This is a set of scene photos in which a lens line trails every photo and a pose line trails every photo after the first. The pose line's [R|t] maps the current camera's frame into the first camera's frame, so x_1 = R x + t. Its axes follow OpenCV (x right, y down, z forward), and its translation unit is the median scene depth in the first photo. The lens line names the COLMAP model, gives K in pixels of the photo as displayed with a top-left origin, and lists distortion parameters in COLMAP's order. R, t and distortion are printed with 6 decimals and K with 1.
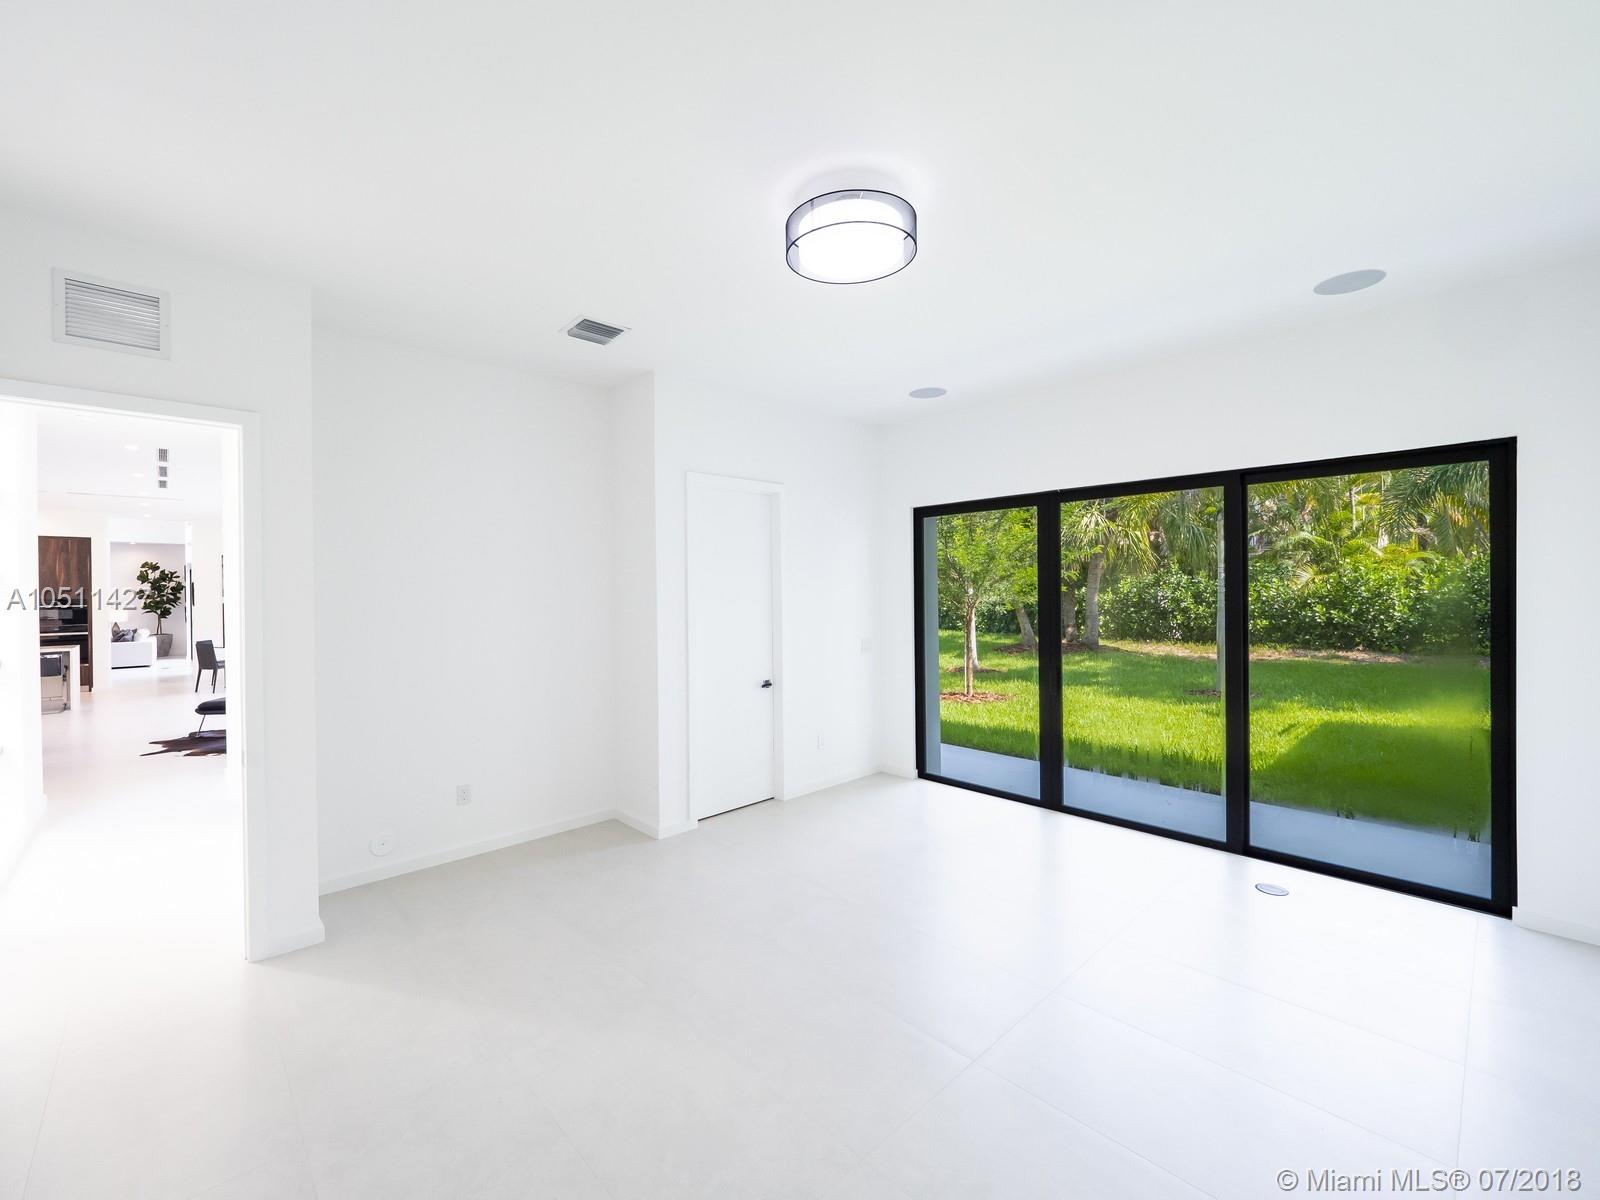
lens RADIAL K [[654.0, 0, 810.7], [0, 654.0, 596.0], [0, 0, 1]] dist [-0.005555, -0.000232]
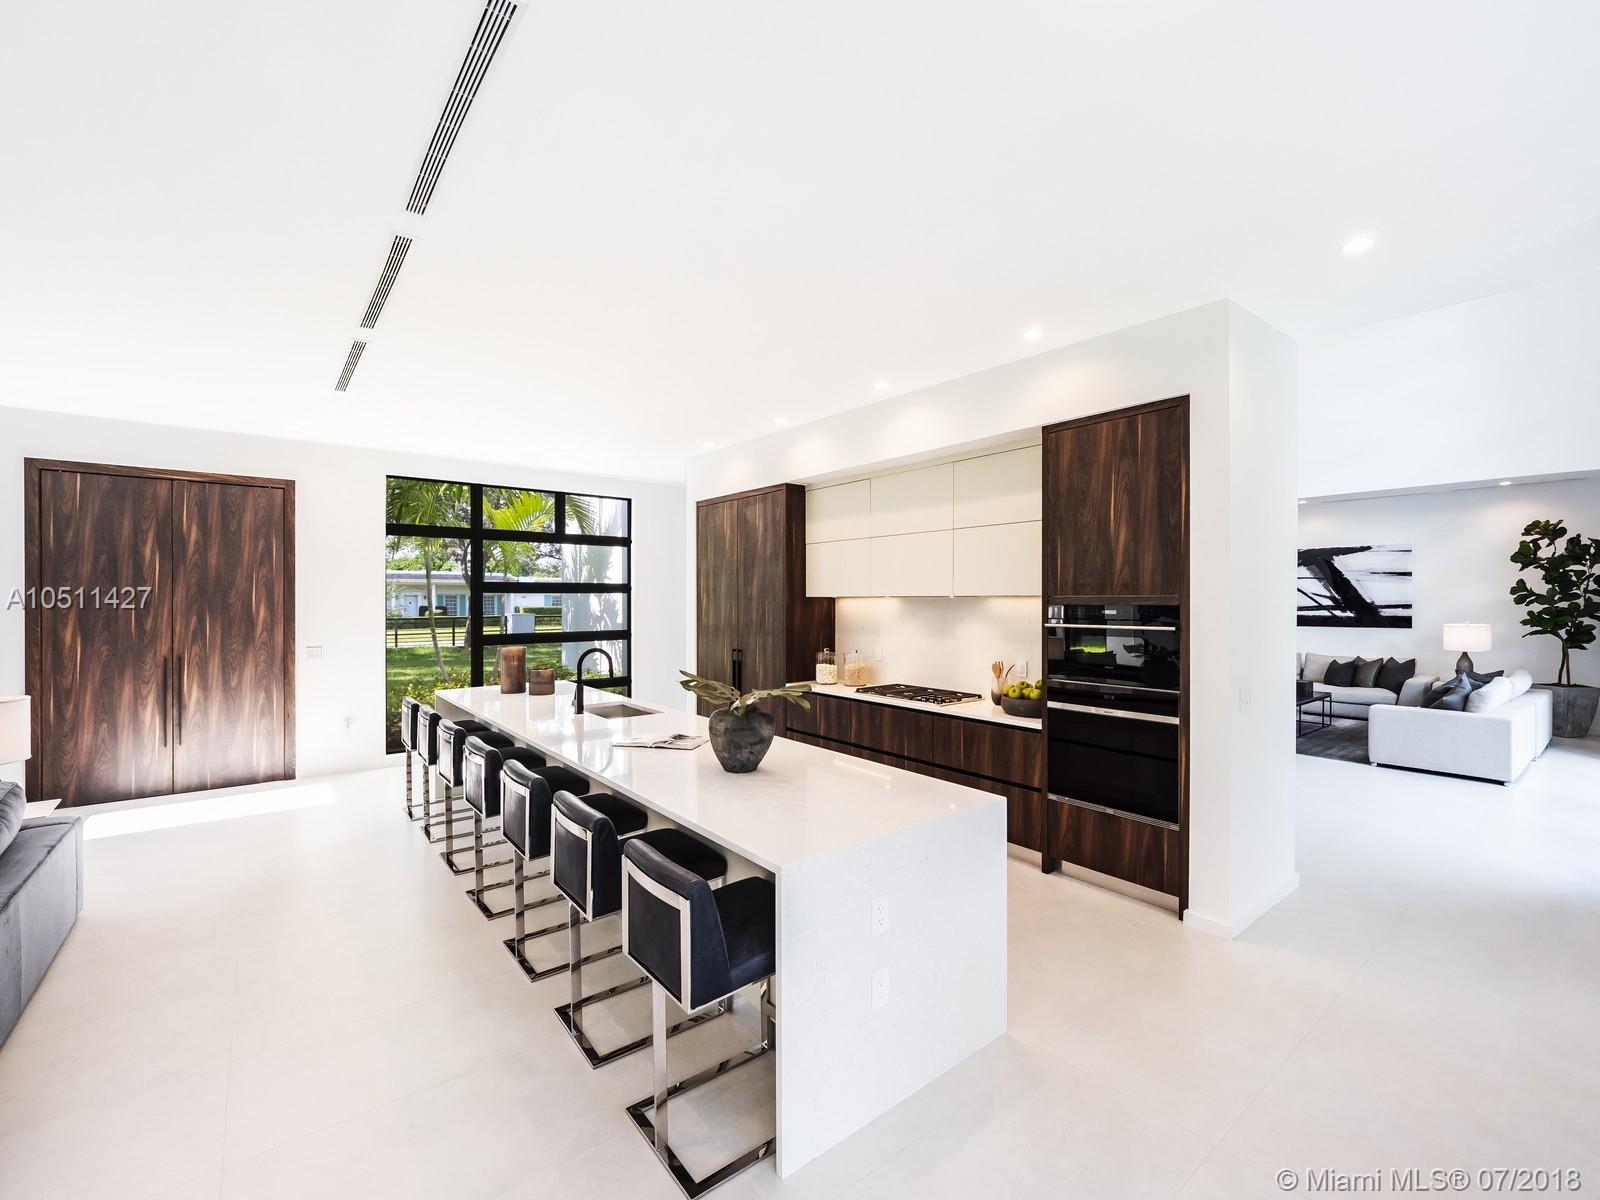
lens RADIAL K [[654.0, 0, 802.4], [0, 654.0, 607.3], [0, 0, 1]] dist [-0.005555, -0.000232]
pose [[-0.131788, 0.015796, -0.991152, -0.514316], [-0.002979, 0.999862, 0.016331, 0.001259], [0.991273, 0.005105, -0.131723, 0.561635]]
